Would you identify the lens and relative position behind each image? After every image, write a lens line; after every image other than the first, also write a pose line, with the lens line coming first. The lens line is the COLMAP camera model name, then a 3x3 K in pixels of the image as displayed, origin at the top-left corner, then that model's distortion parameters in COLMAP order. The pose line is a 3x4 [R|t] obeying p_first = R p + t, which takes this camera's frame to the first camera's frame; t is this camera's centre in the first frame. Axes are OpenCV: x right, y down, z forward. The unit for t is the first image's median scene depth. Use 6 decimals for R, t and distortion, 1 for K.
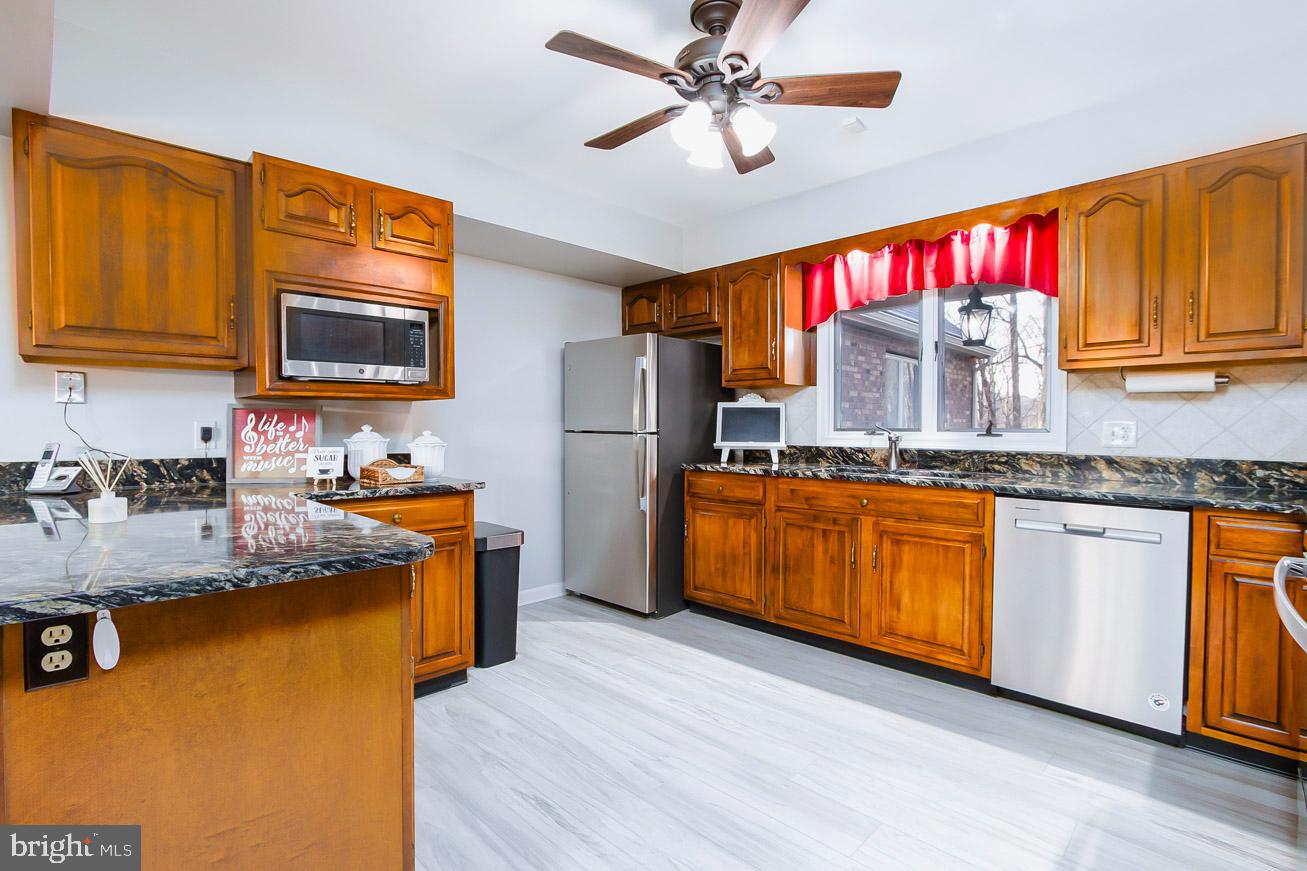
lens RADIAL K [[609.4, 0, 650.6], [0, 609.4, 433.3], [0, 0, 1]] dist [-0.015414, 0.003996]
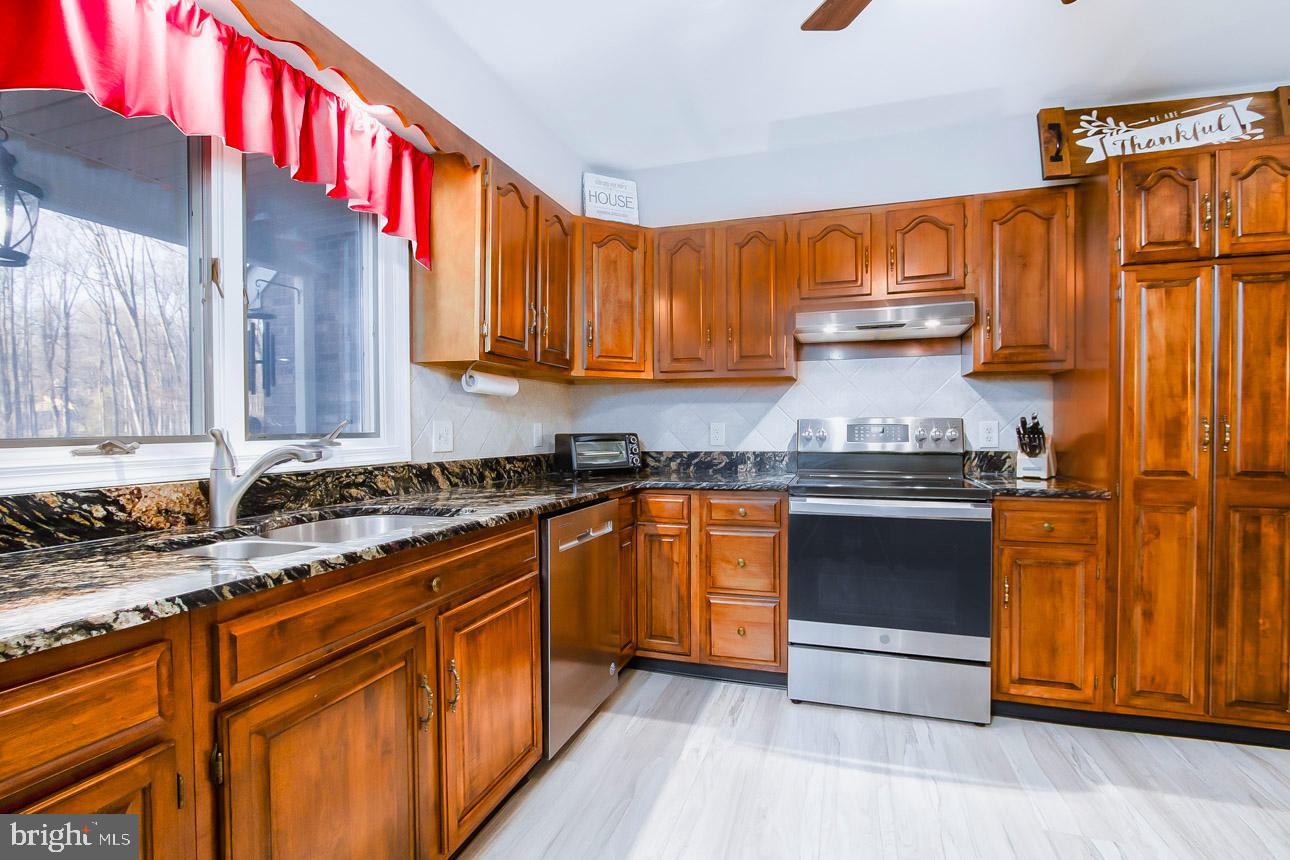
lens RADIAL K [[601.5, 0, 645.3], [0, 601.5, 438.4], [0, 0, 1]] dist [-0.015414, 0.003996]
pose [[-0.433886, -0.014584, 0.900850, -0.155099], [0.018330, 0.999519, 0.025010, -0.012950], [-0.900781, 0.027364, -0.433410, 1.068034]]
